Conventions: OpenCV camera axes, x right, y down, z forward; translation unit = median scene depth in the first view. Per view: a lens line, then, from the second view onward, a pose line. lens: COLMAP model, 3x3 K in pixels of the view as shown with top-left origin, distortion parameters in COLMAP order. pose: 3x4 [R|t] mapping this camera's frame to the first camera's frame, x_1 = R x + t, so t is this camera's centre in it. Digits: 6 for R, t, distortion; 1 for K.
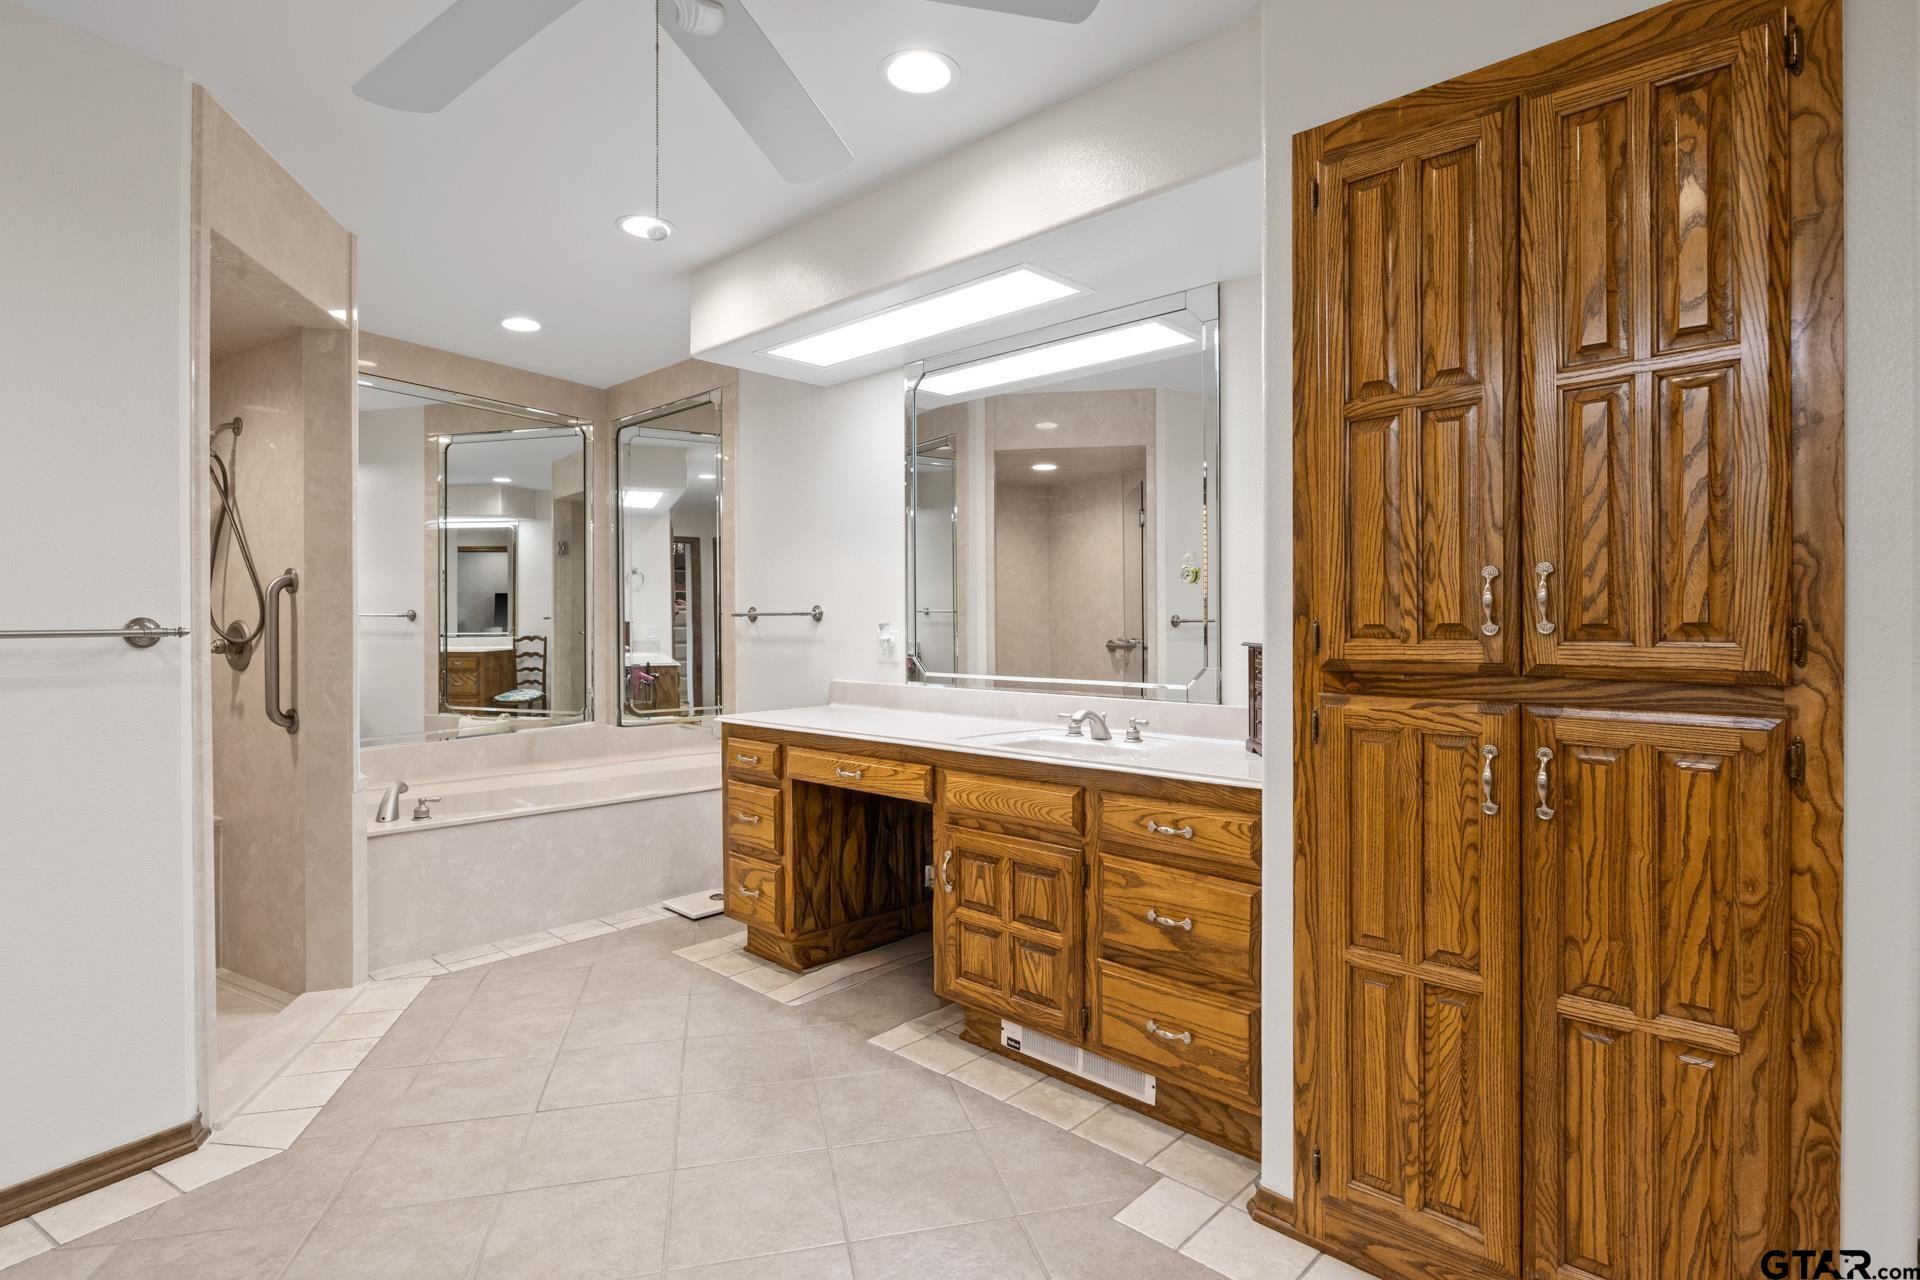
lens RADIAL K [[965.1, 0, 966.5], [0, 965.1, 620.0], [0, 0, 1]] dist [-0.001448, -0.000628]
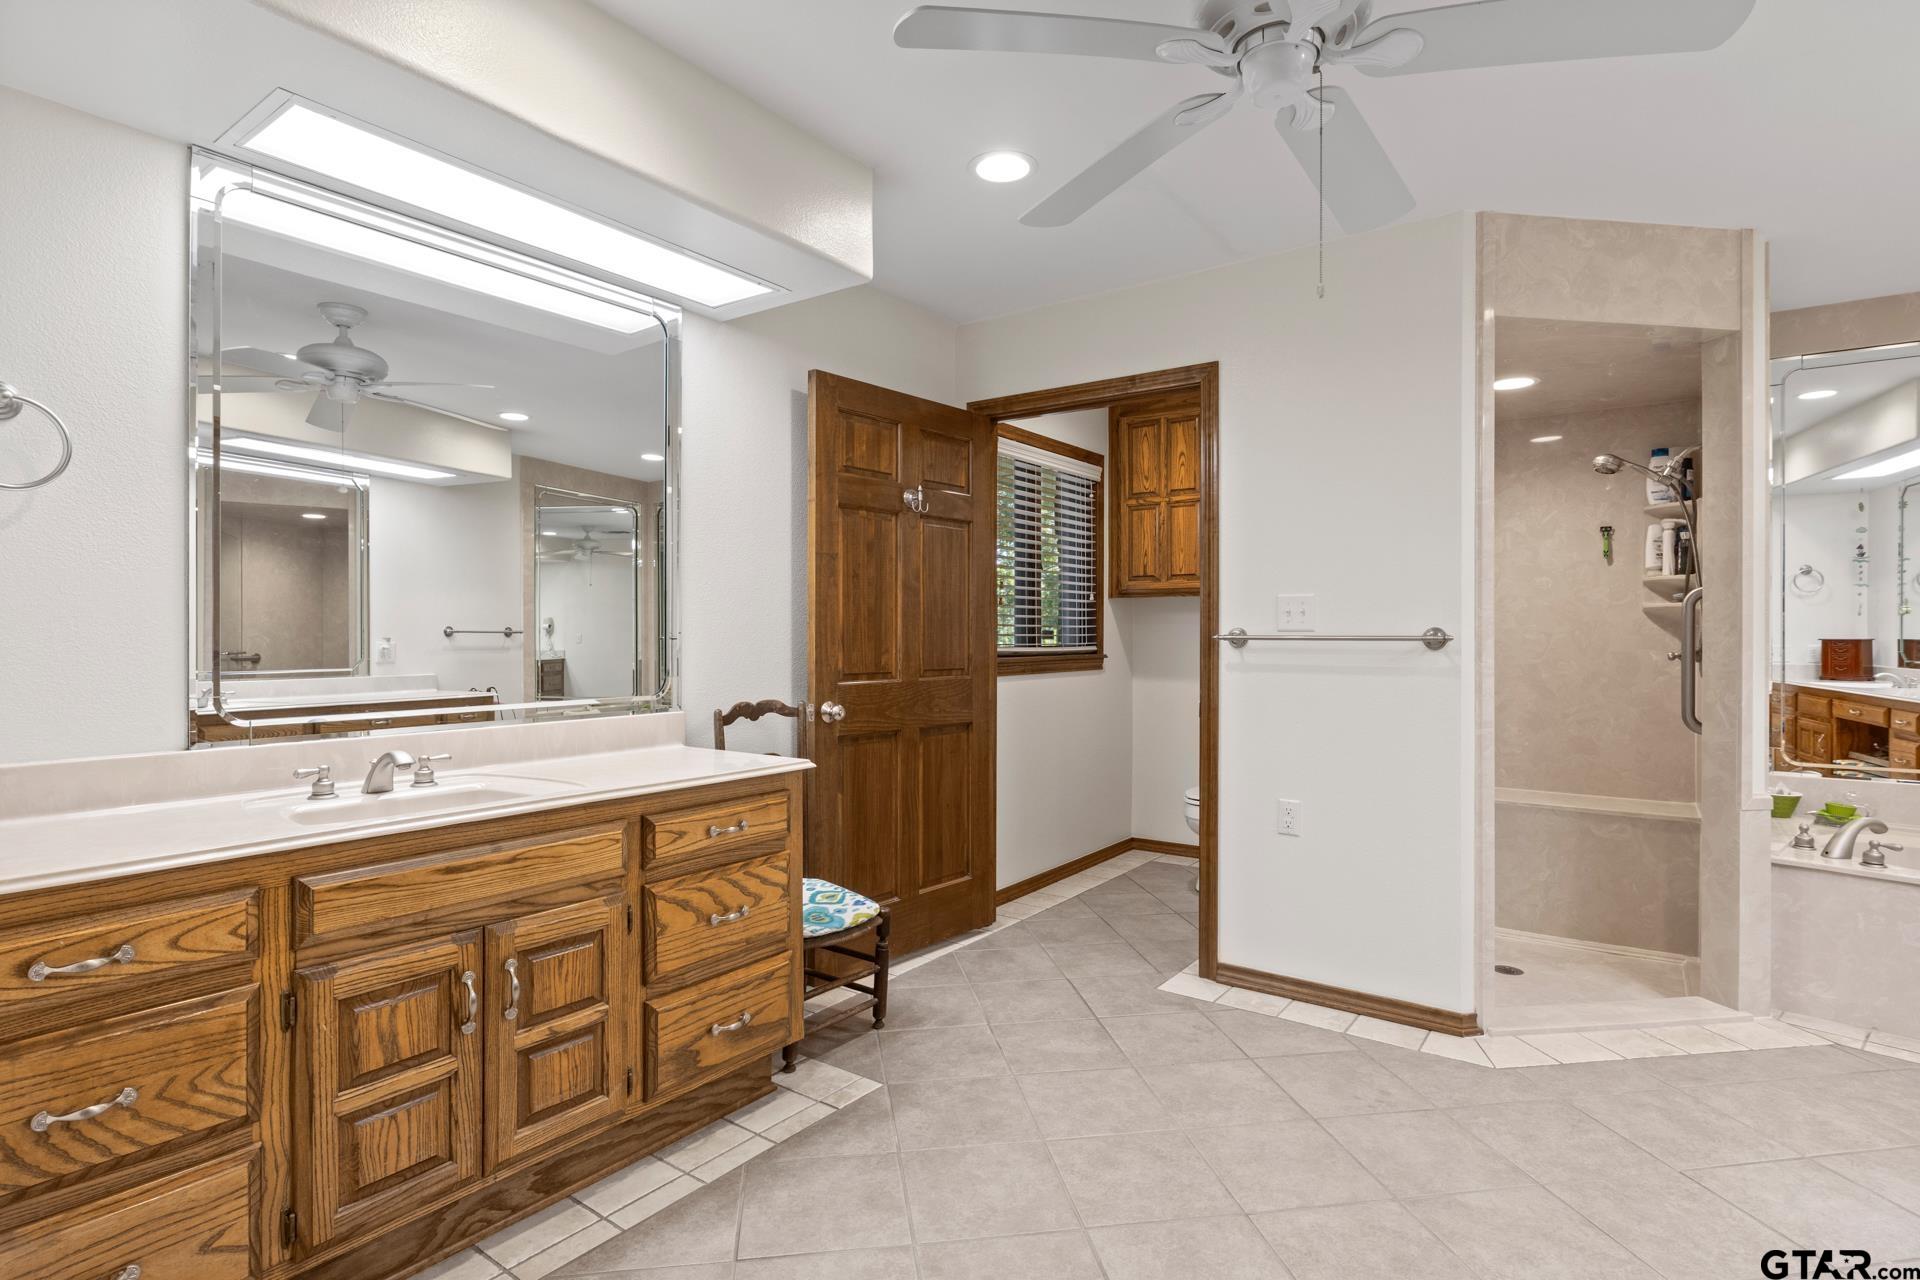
lens RADIAL K [[970.1, 0, 959.4], [0, 970.1, 629.6], [0, 0, 1]] dist [-0.001106, -0.000258]
pose [[-0.076082, 0.005648, -0.997086, 0.521057], [-0.004405, 0.999972, 0.006001, -0.004353], [0.997092, 0.004849, -0.076055, 0.393418]]
